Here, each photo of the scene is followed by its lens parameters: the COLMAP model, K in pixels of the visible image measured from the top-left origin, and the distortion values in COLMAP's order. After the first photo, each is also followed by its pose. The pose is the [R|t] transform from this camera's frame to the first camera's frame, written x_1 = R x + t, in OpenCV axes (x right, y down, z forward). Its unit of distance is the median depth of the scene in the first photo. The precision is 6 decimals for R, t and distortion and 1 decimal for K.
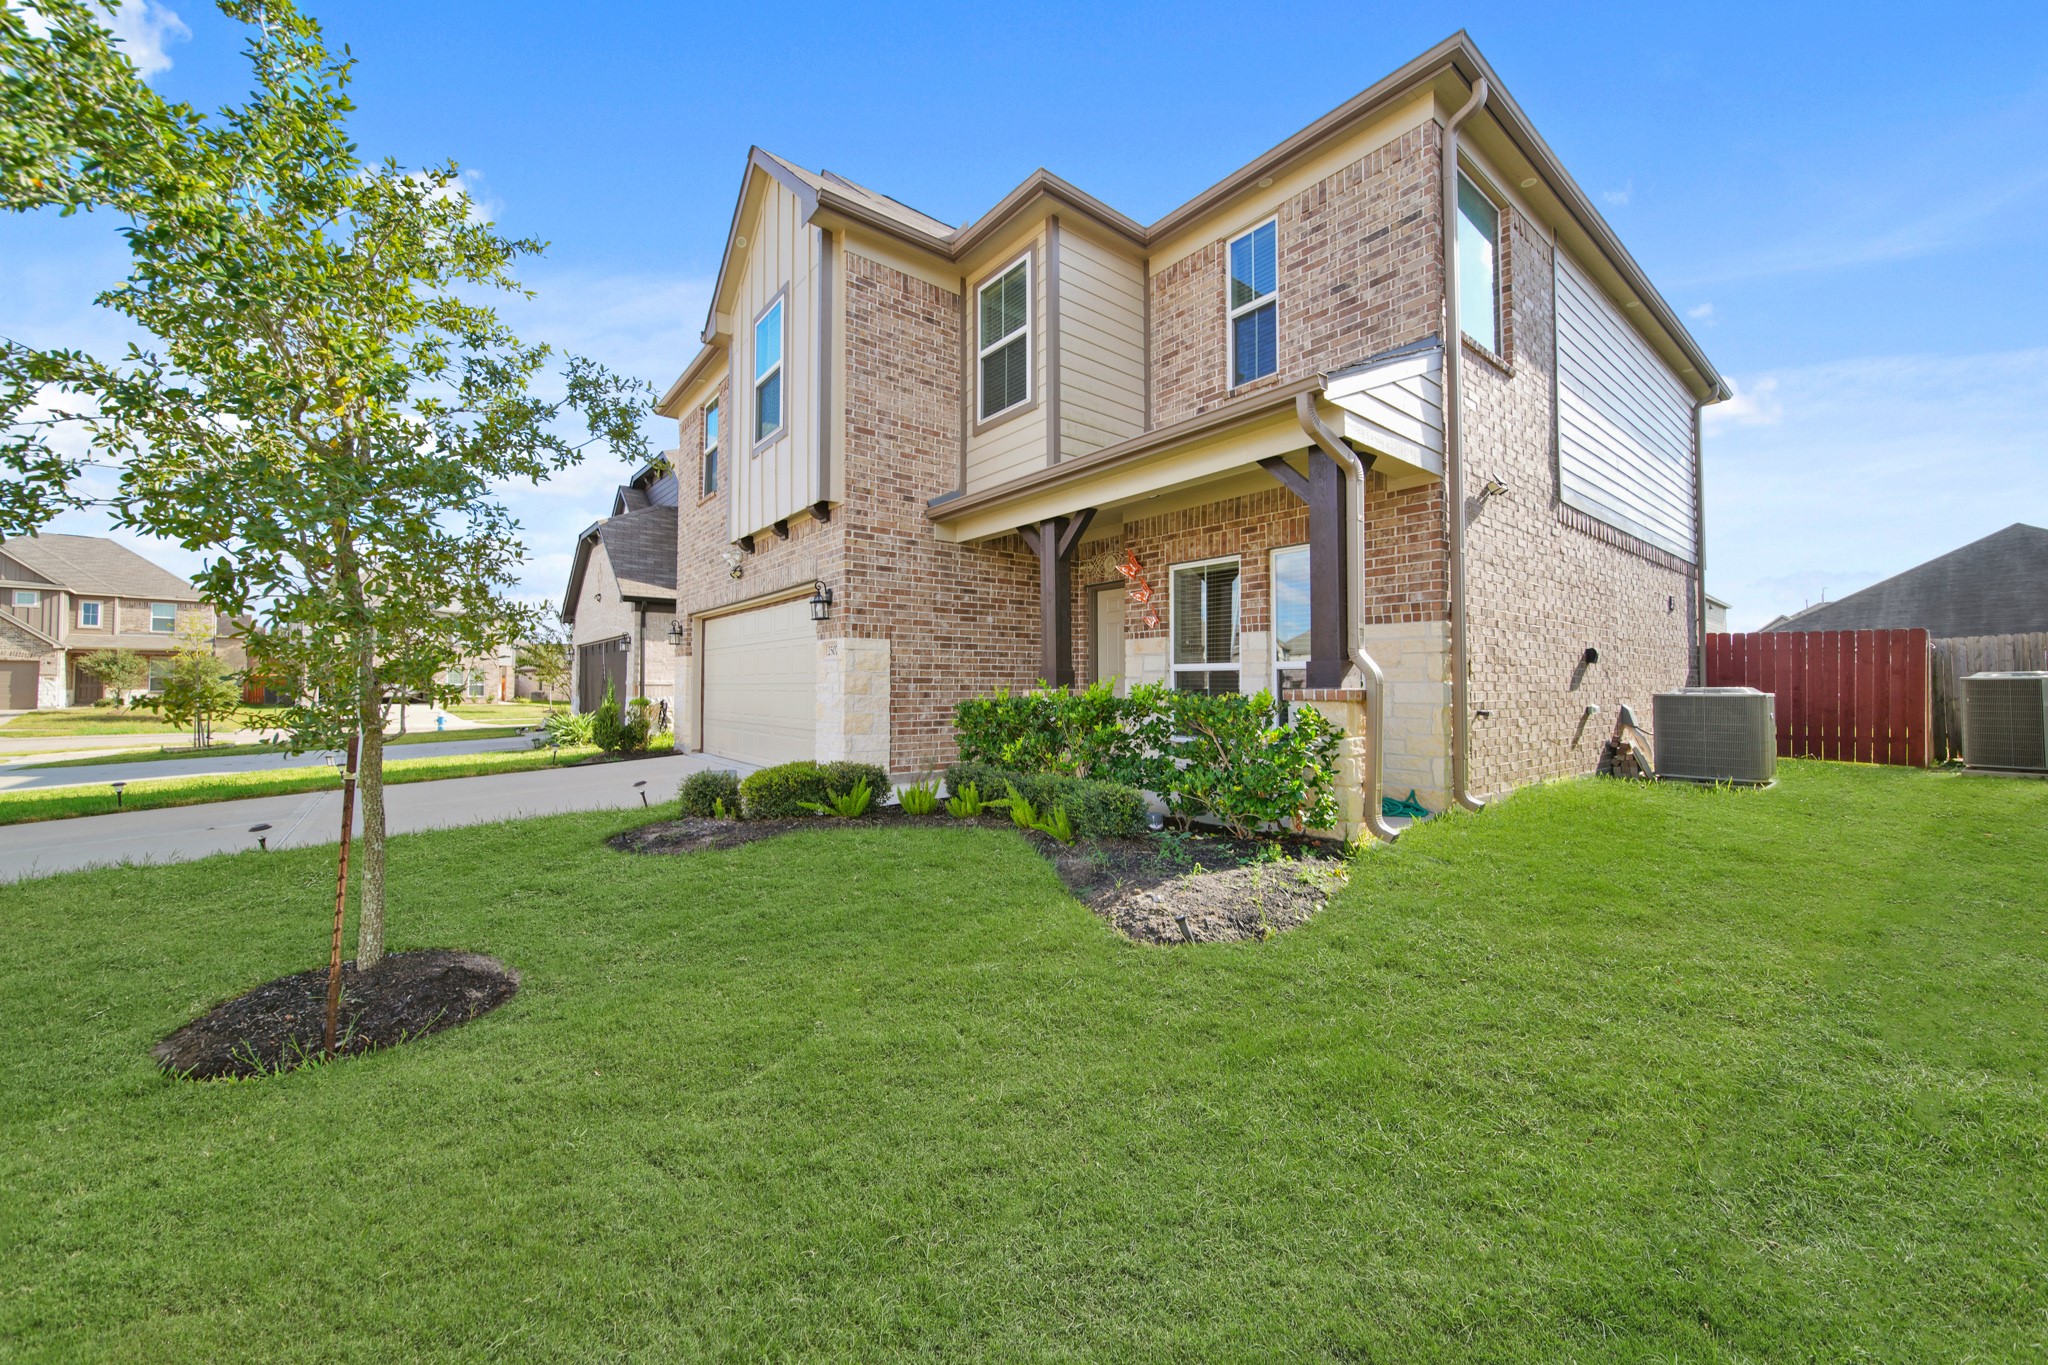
lens RADIAL K [[722.7, 0, 1024.0], [0, 722.7, 682.5], [0, 0, 1]] dist [-0.001197, -0.000078]
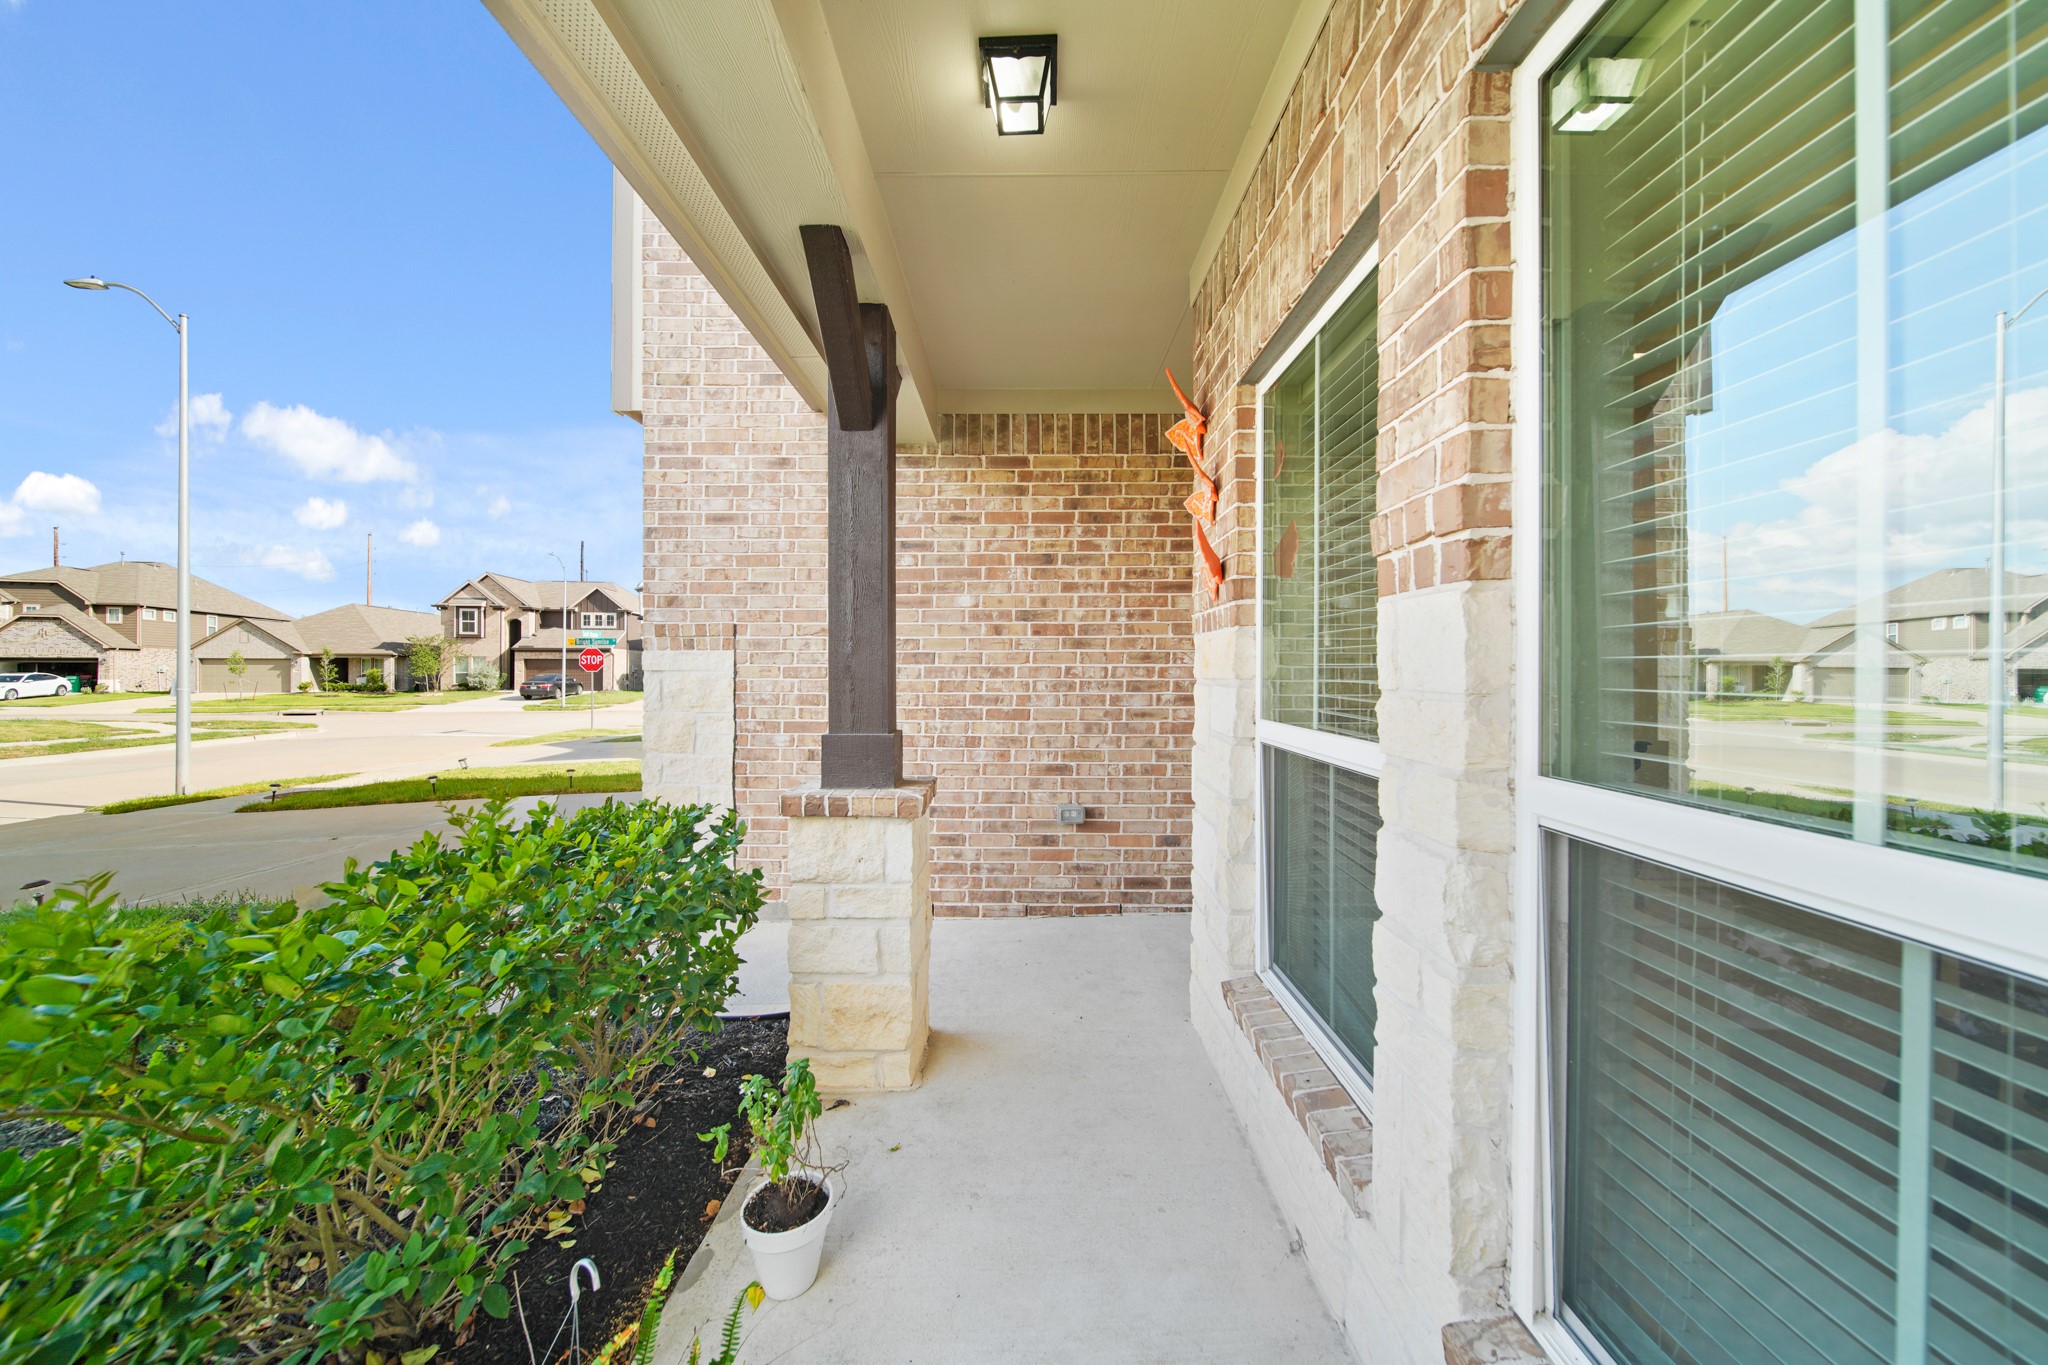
lens RADIAL K [[722.7, 0, 1024.0], [0, 722.7, 682.5], [0, 0, 1]] dist [-0.001197, -0.000078]
pose [[0.776899, 0.008671, -0.629565, 0.323789], [-0.000526, 0.999914, 0.013123, -0.043657], [0.629625, -0.009864, 0.776837, 0.731831]]
